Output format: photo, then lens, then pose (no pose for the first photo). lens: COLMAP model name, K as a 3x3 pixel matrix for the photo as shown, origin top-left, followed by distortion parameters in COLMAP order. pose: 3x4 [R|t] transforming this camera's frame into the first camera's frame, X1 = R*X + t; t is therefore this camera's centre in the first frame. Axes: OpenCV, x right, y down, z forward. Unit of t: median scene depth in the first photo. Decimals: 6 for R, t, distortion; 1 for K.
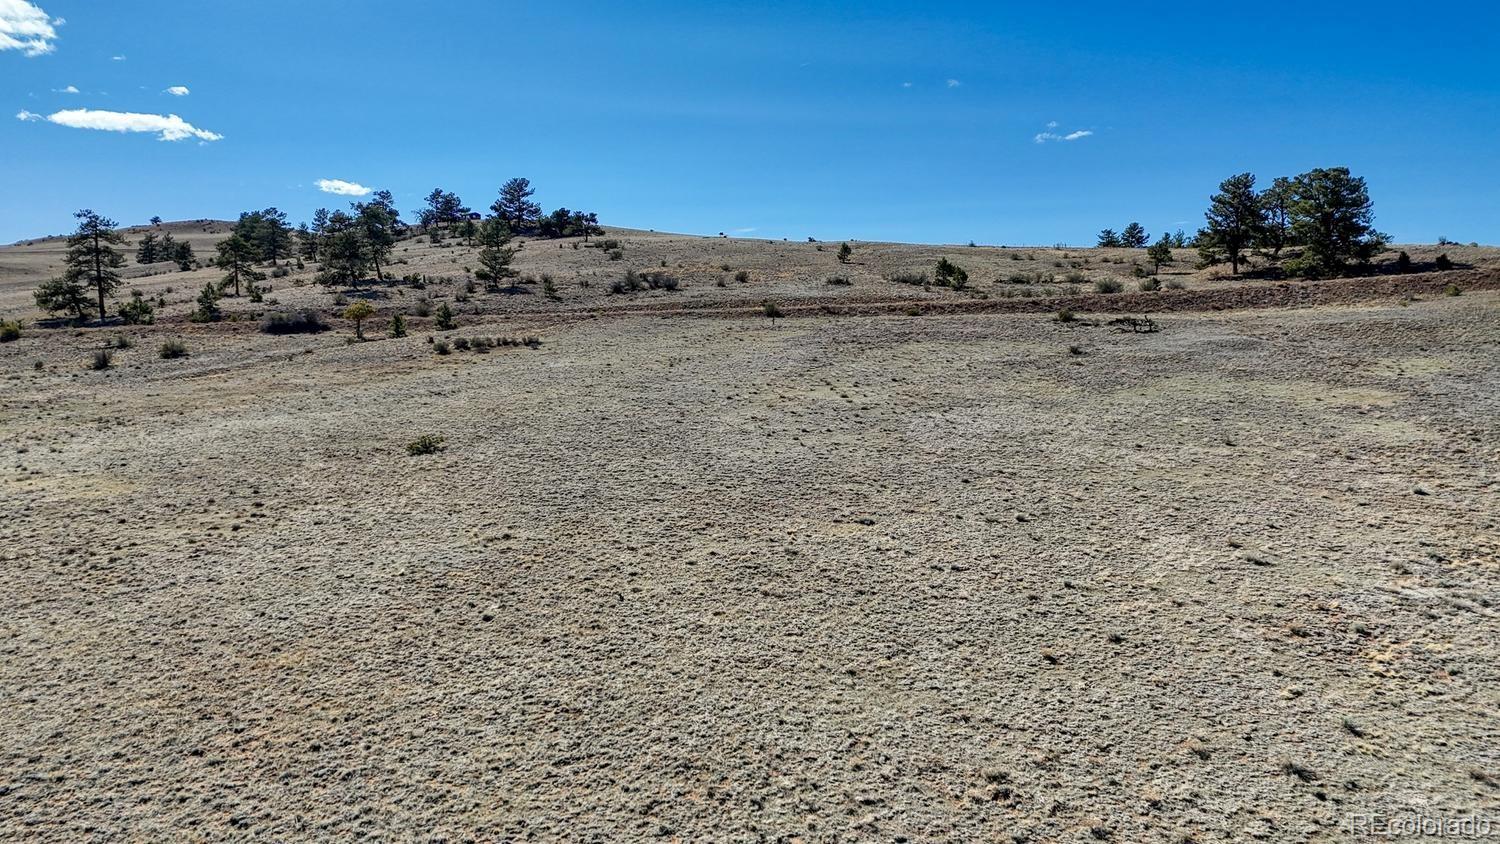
lens RADIAL K [[1096.0, 0, 749.7], [0, 1096.0, 421.2], [0, 0, 1]] dist [0.074519, -0.064951]
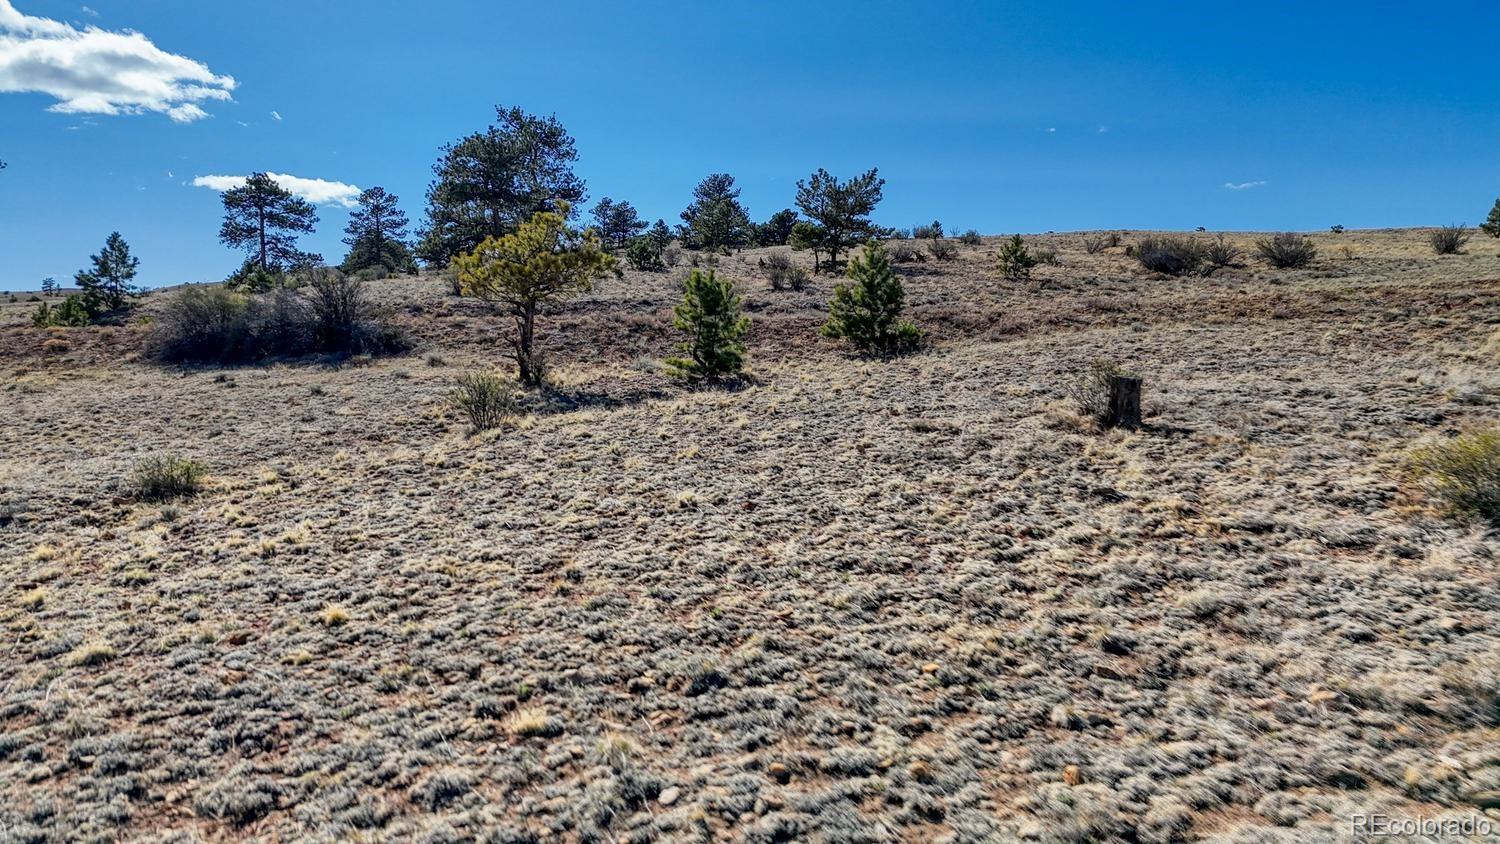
lens RADIAL K [[1096.0, 0, 764.0], [0, 1096.0, 415.4], [0, 0, 1]] dist [0.074519, -0.064951]
pose [[0.994884, 0.009819, -0.100548, -0.108964], [-0.015582, 0.998270, -0.056689, -0.022268], [0.099818, 0.057965, 0.993316, 0.302087]]
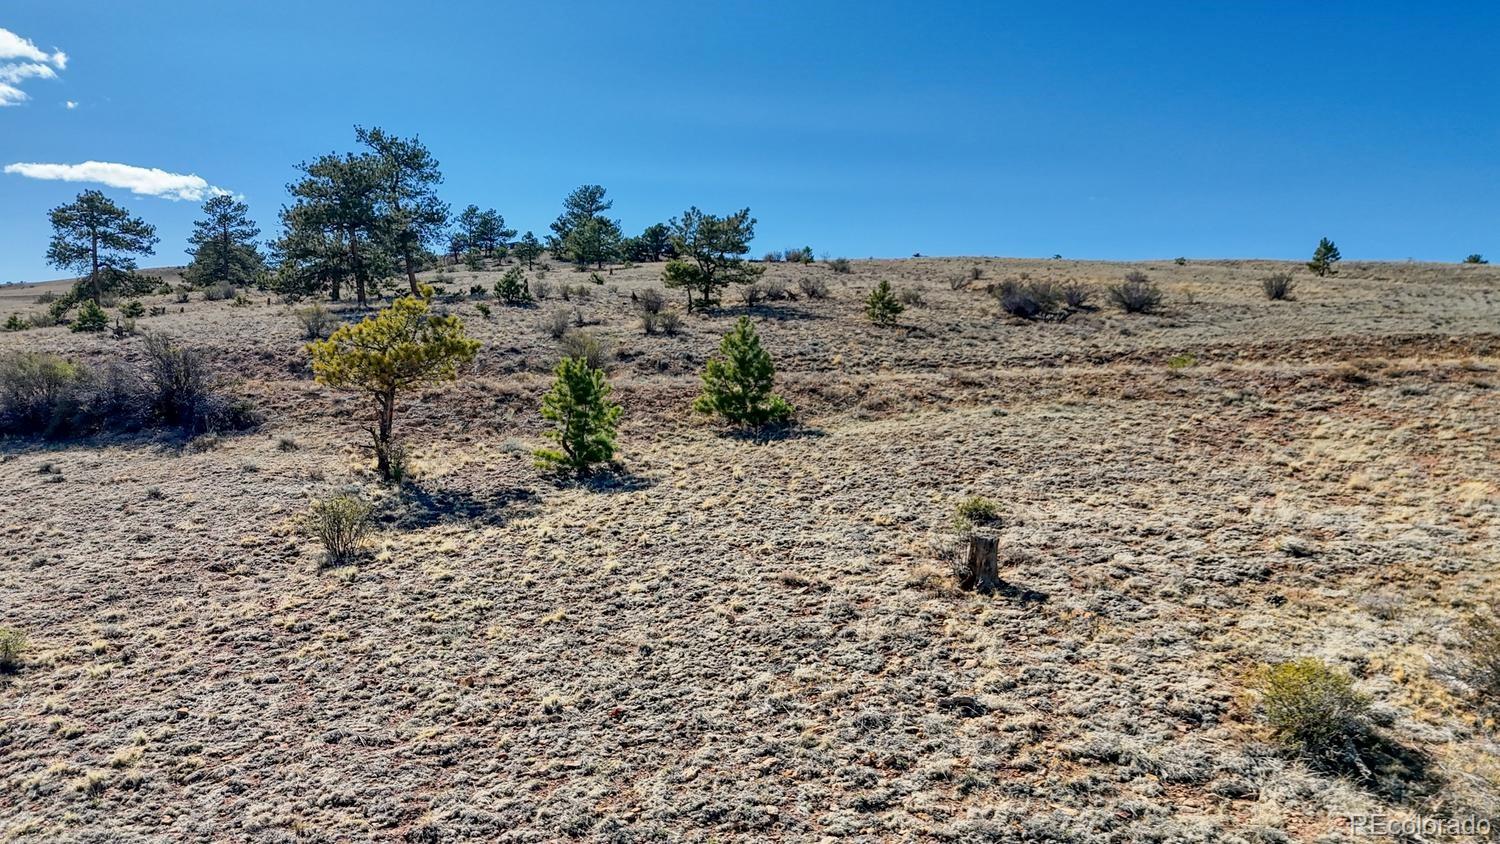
lens RADIAL K [[1096.0, 0, 763.5], [0, 1096.0, 419.5], [0, 0, 1]] dist [0.074519, -0.064951]
pose [[0.999847, 0.010196, 0.014202, -0.108892], [-0.009337, 0.998198, -0.059275, -0.028248], [-0.014781, 0.059133, 0.998141, 0.301721]]
